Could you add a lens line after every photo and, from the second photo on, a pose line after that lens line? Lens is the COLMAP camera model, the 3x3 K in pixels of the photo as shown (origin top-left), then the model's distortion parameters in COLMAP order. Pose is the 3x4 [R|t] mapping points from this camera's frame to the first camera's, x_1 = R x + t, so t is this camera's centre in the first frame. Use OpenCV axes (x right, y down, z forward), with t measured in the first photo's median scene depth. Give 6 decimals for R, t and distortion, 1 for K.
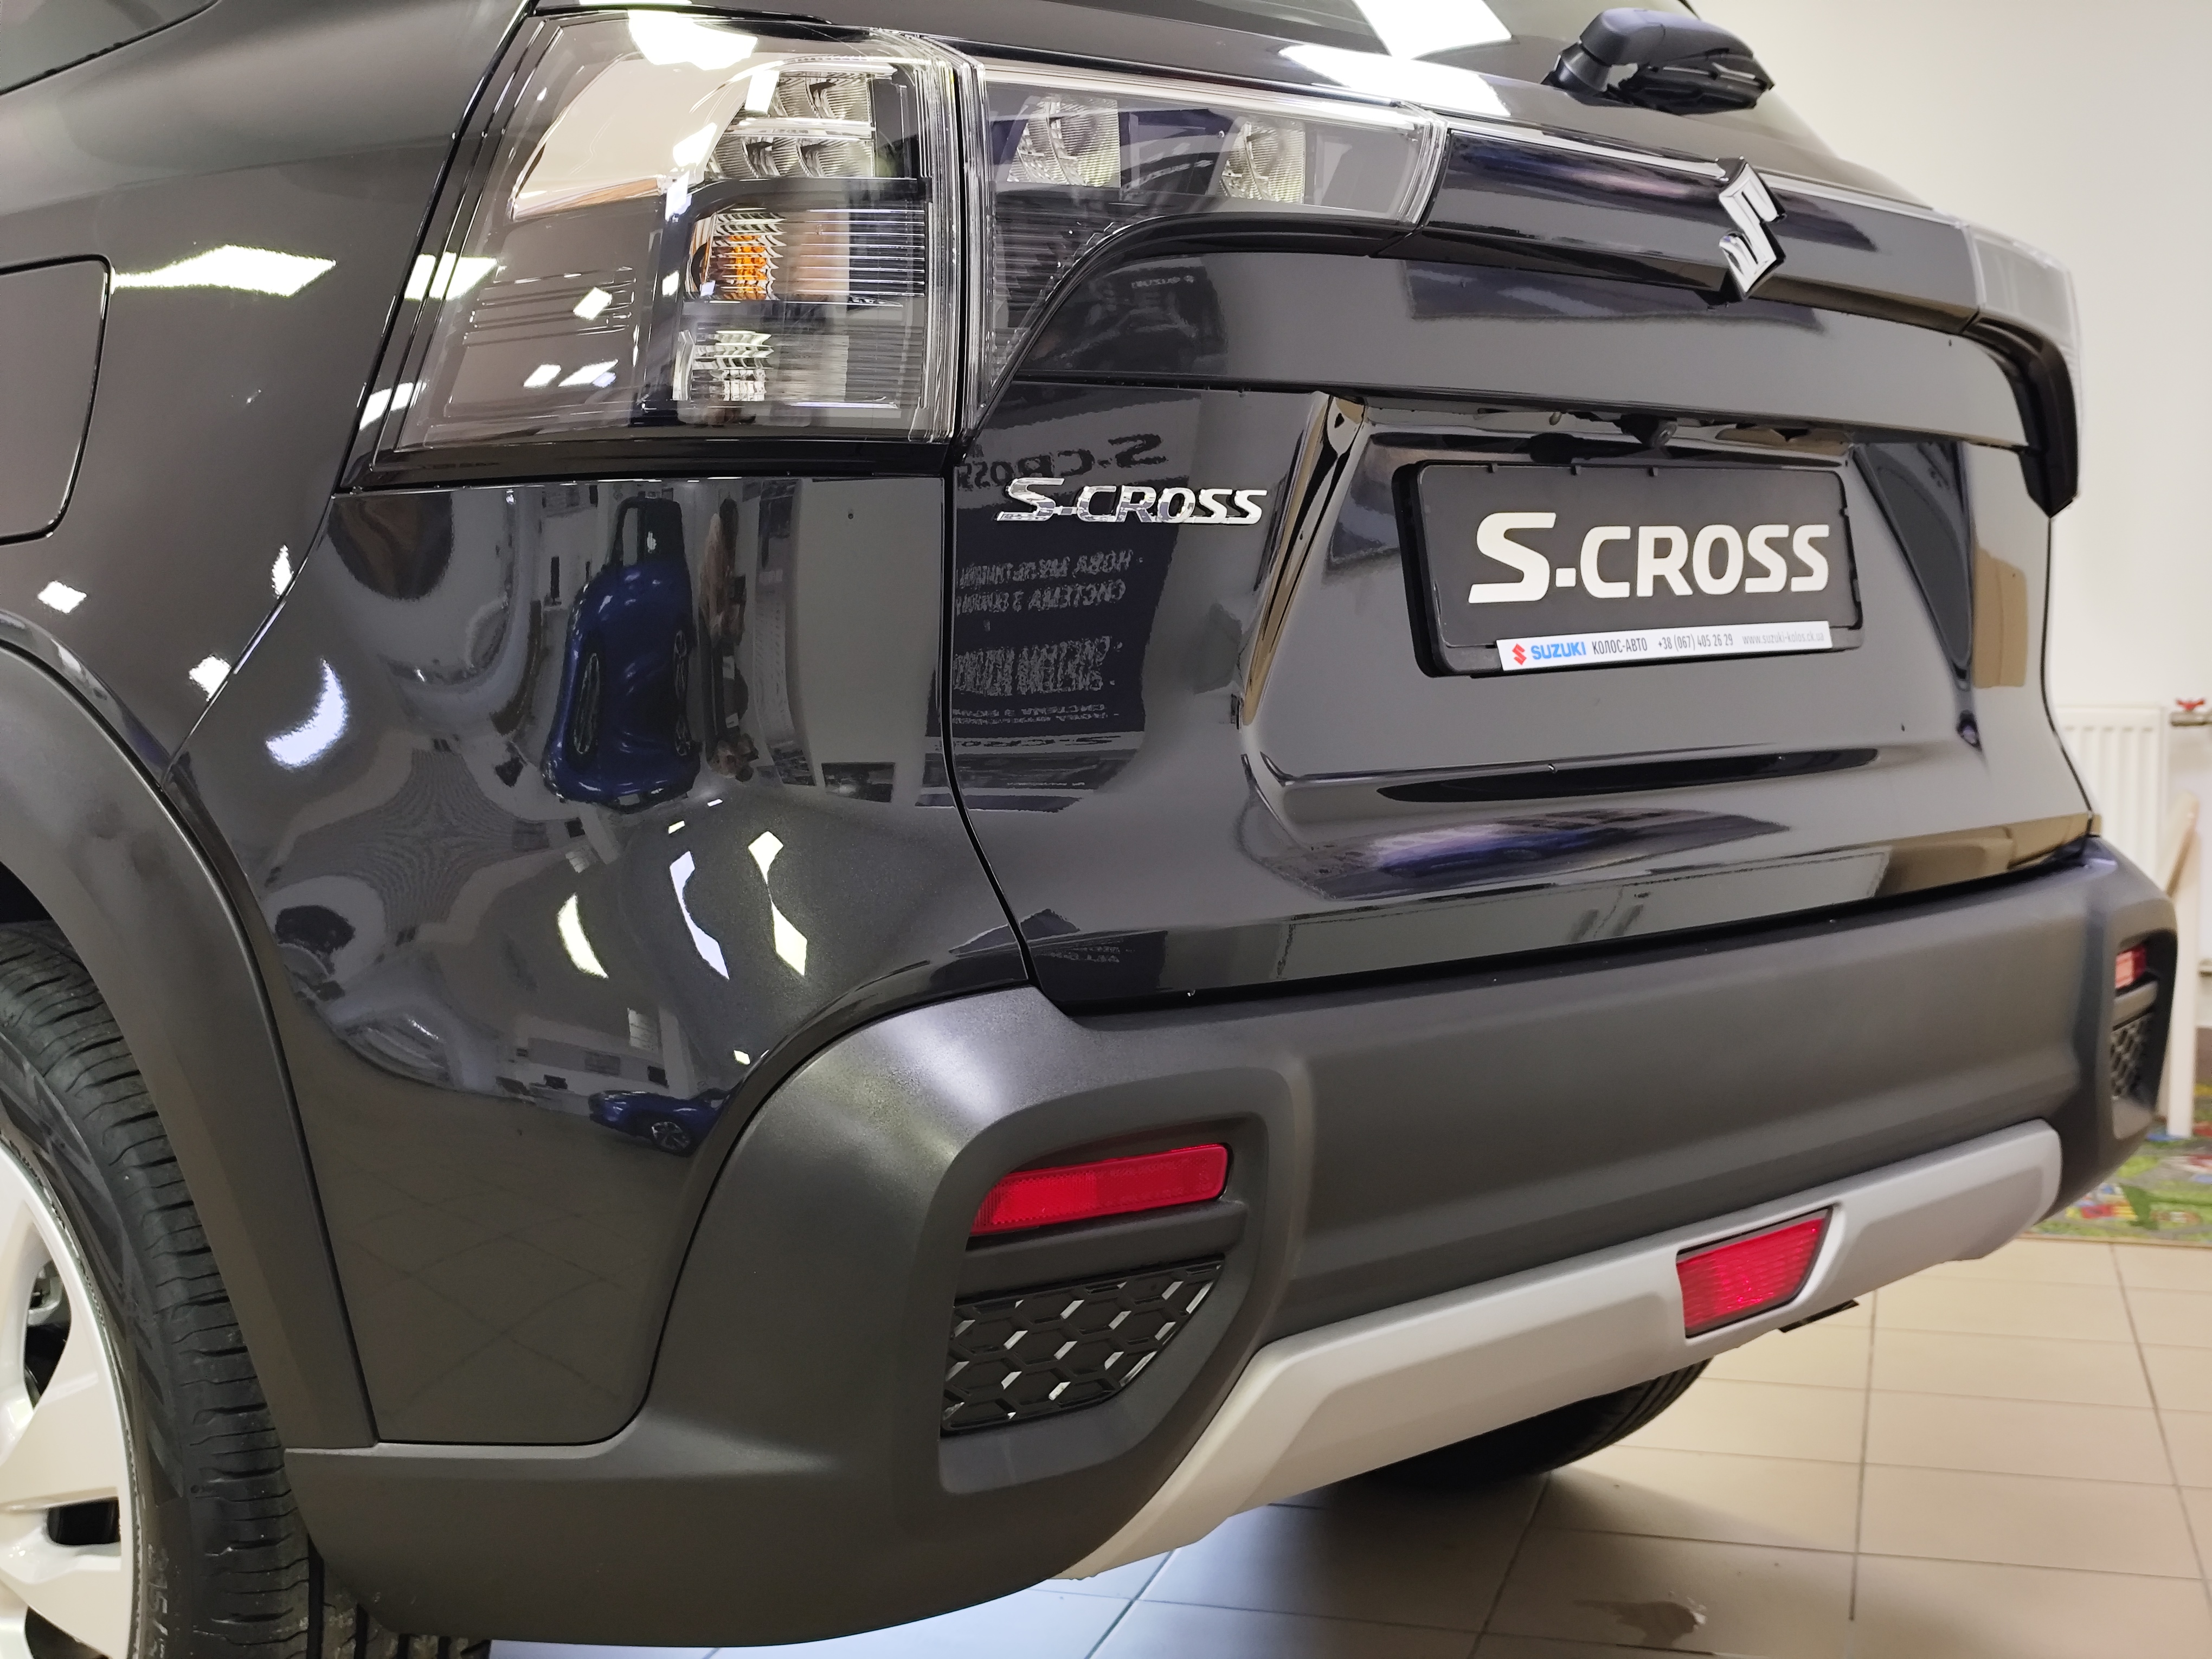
lens RADIAL K [[3007.5, 0, 1107.7], [0, 3007.5, 801.2], [0, 0, 1]] dist [0.129821, -0.391873]
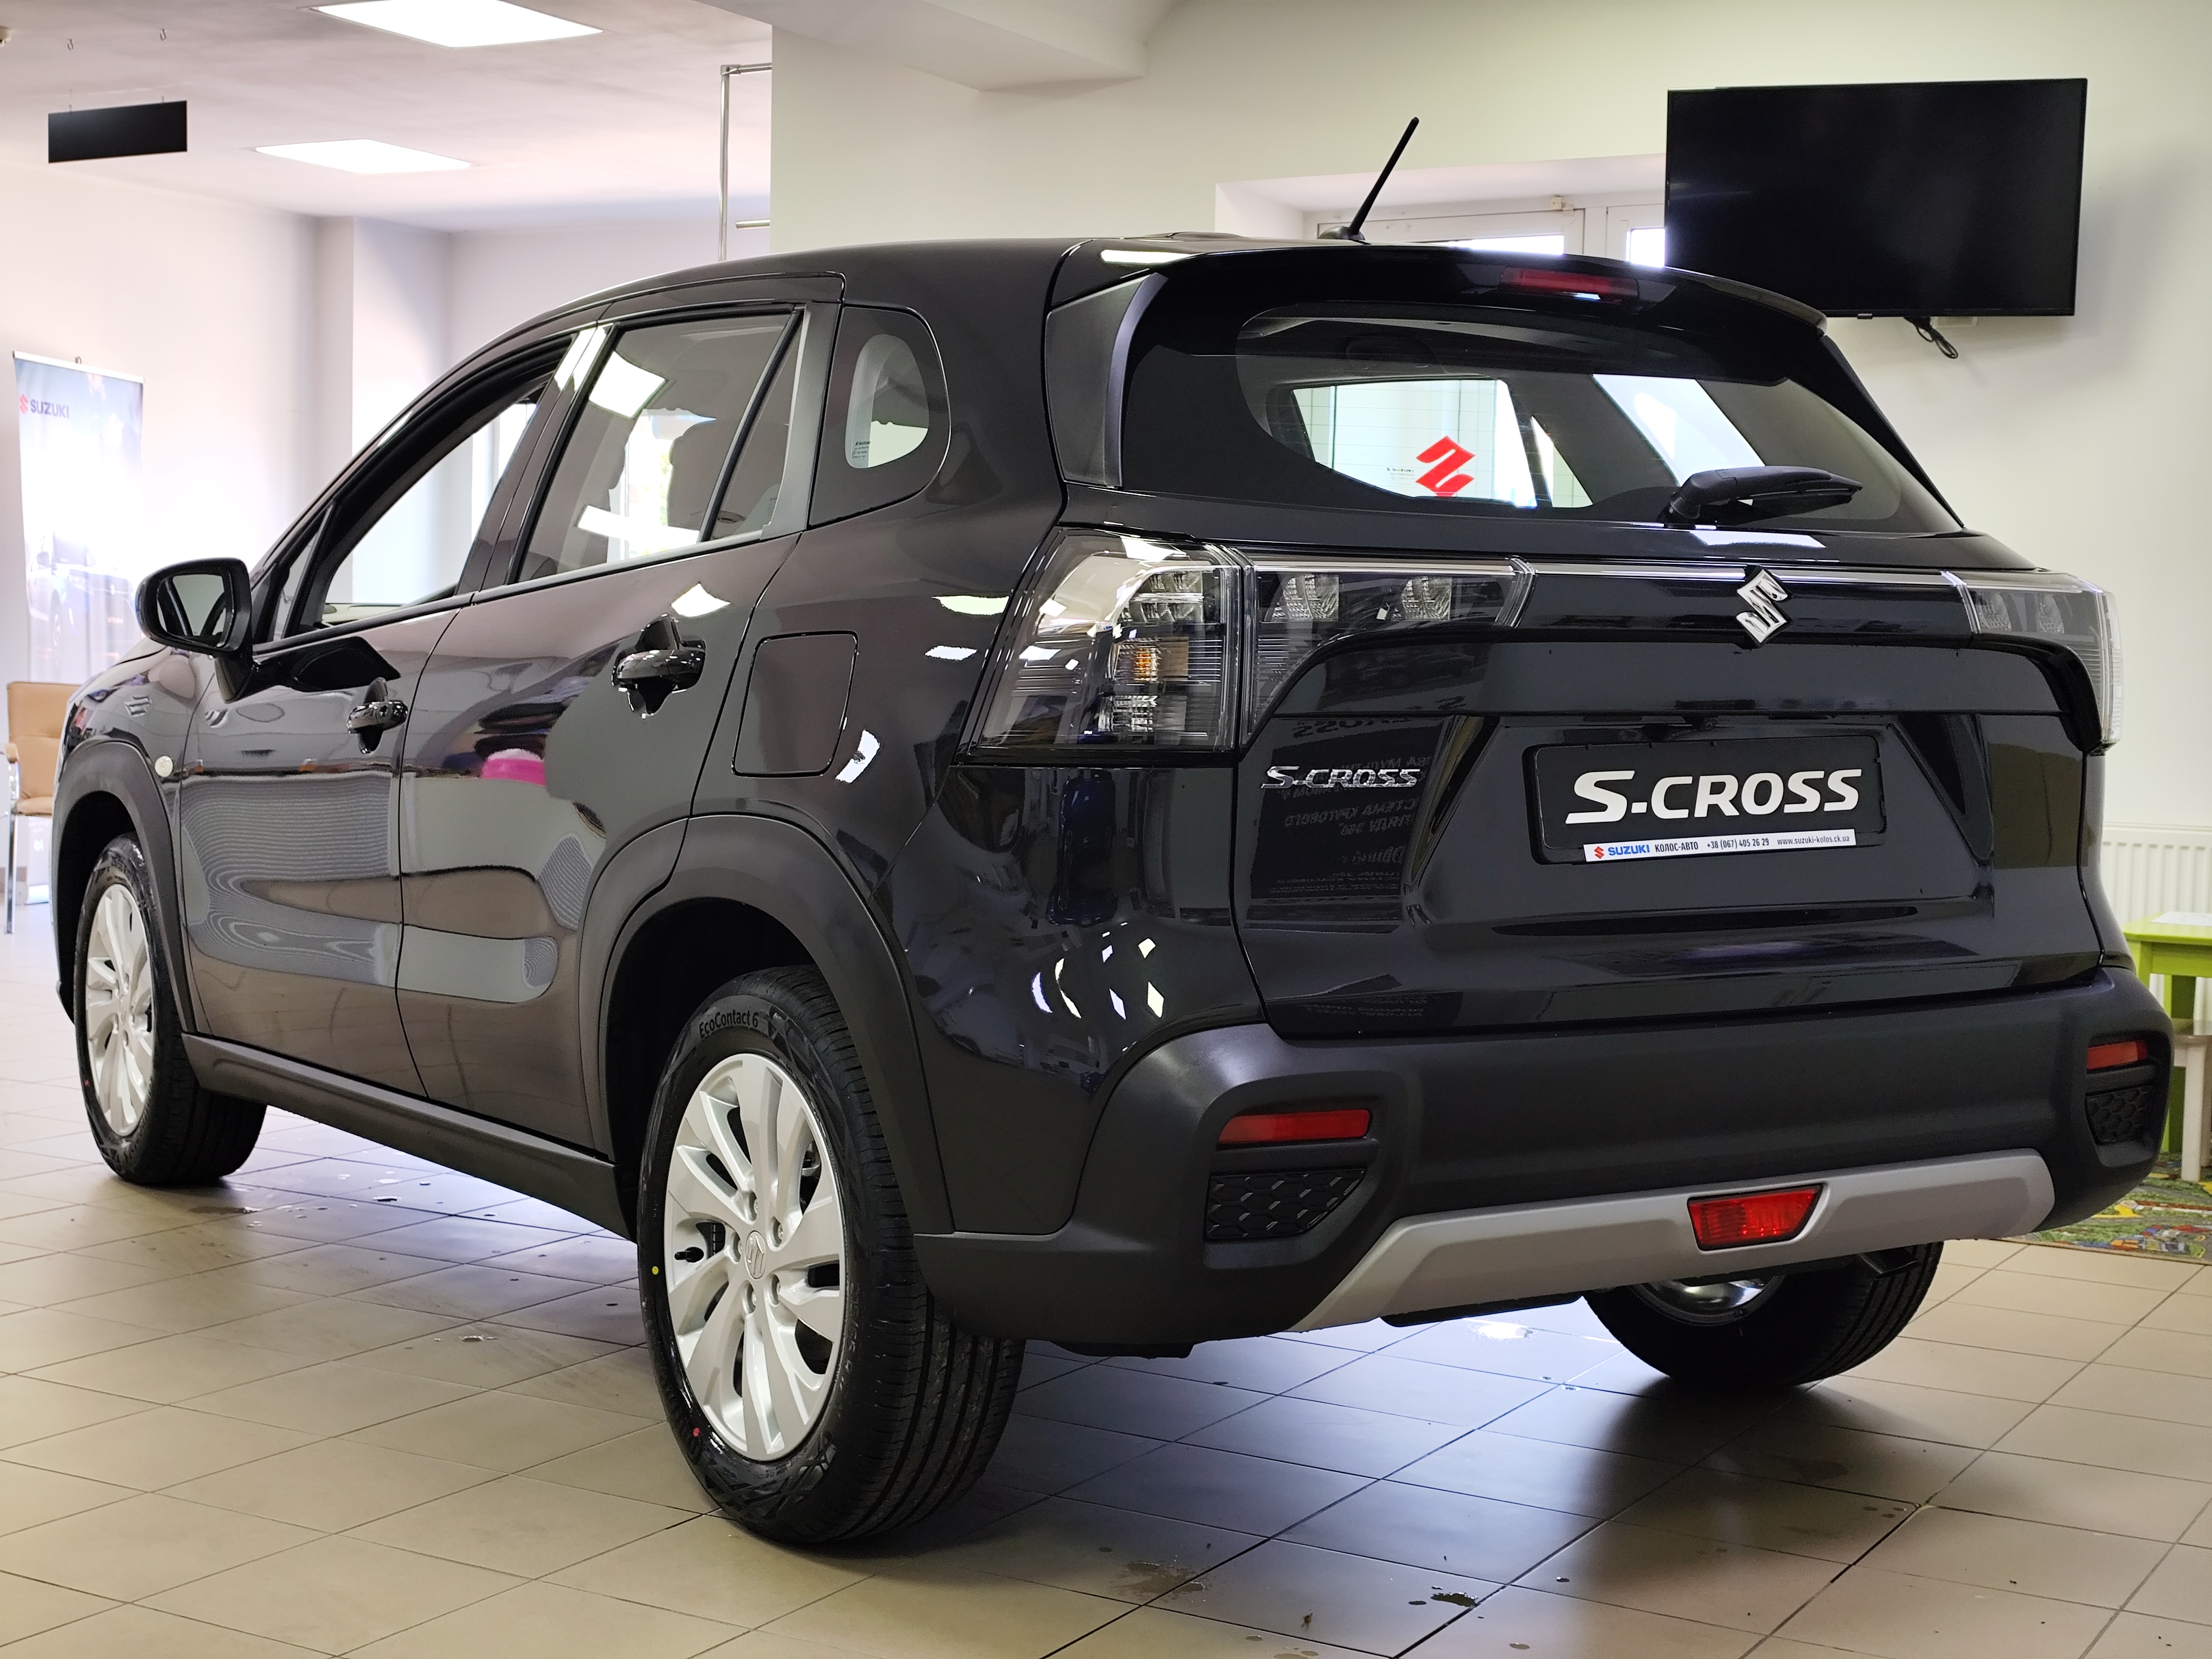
lens RADIAL K [[2939.7, 0, 1106.0], [0, 2939.7, 829.5], [0, 0, 1]] dist [0.191137, -0.597289]
pose [[0.963608, 0.032509, -0.265334, 0.318879], [-0.034533, 0.999399, -0.002966, -0.047256], [0.265079, 0.012021, 0.964152, -0.754070]]
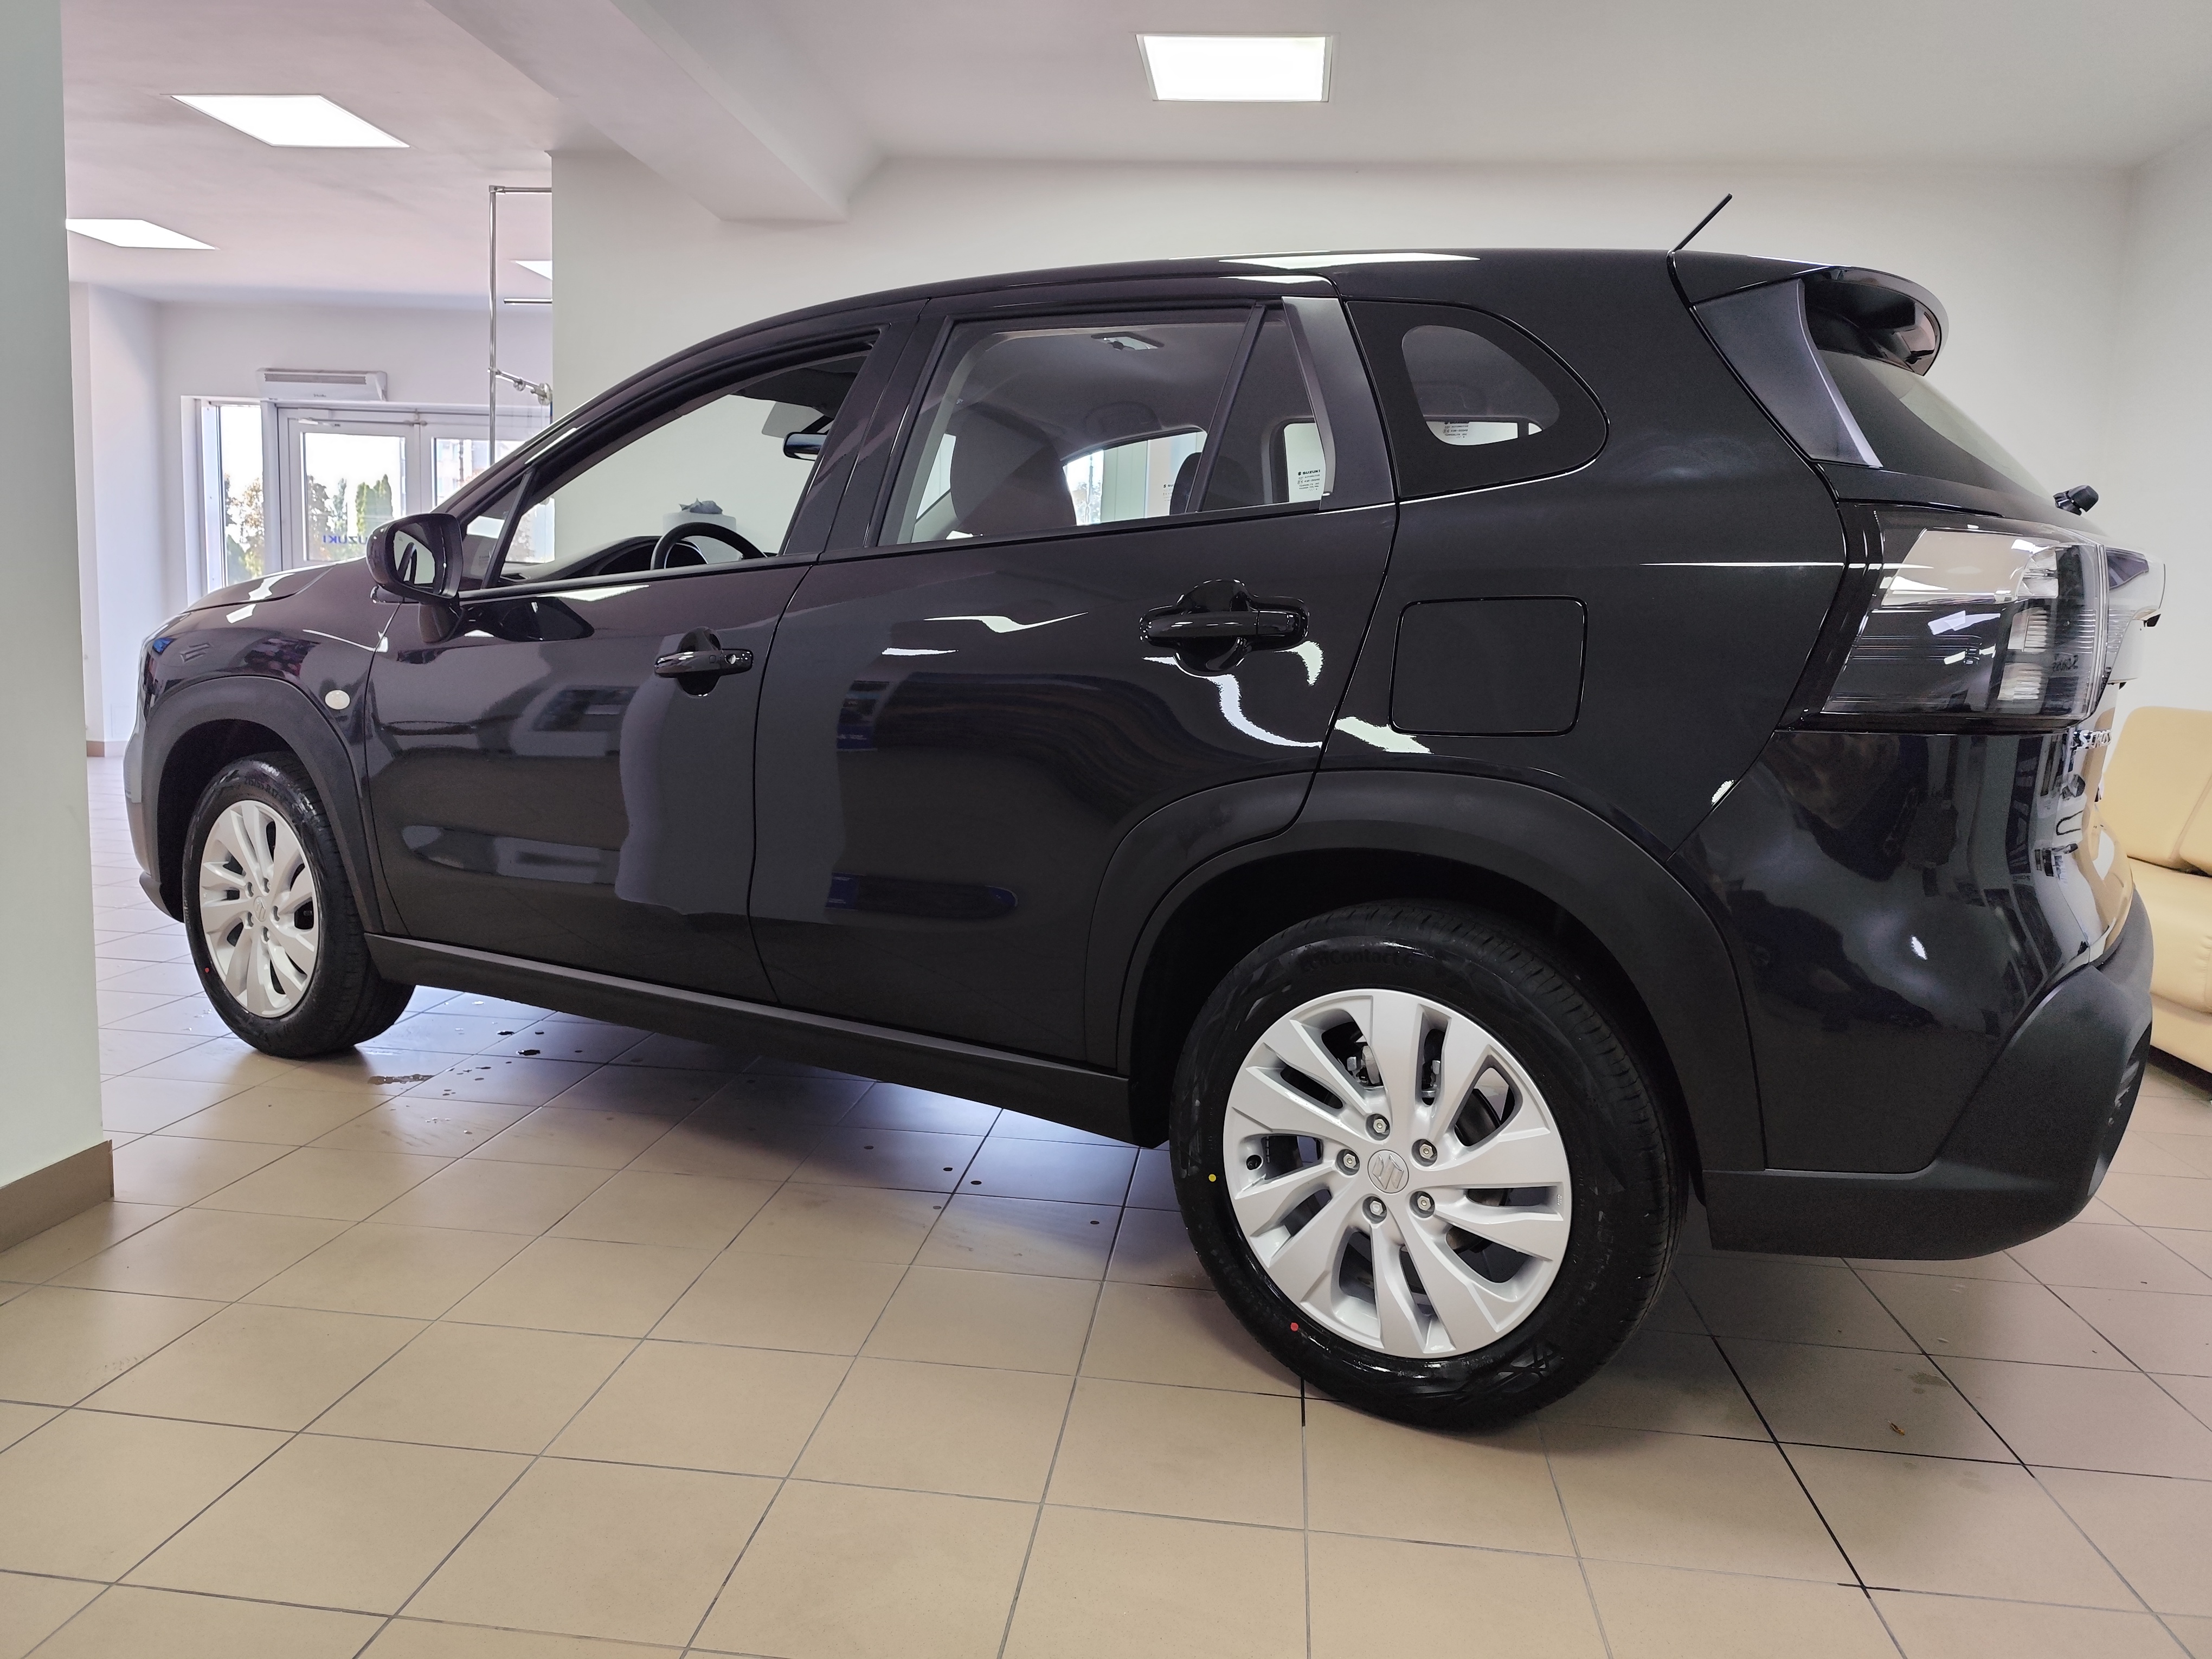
lens RADIAL K [[1504.4, 0, 1111.9], [0, 1504.4, 773.6], [0, 0, 1]] dist [0.006425, 0.000035]
pose [[0.985671, 0.021321, 0.167328, -0.763688], [-0.027330, 0.999059, 0.033691, -0.081672], [-0.166452, -0.037782, 0.985325, 0.020071]]
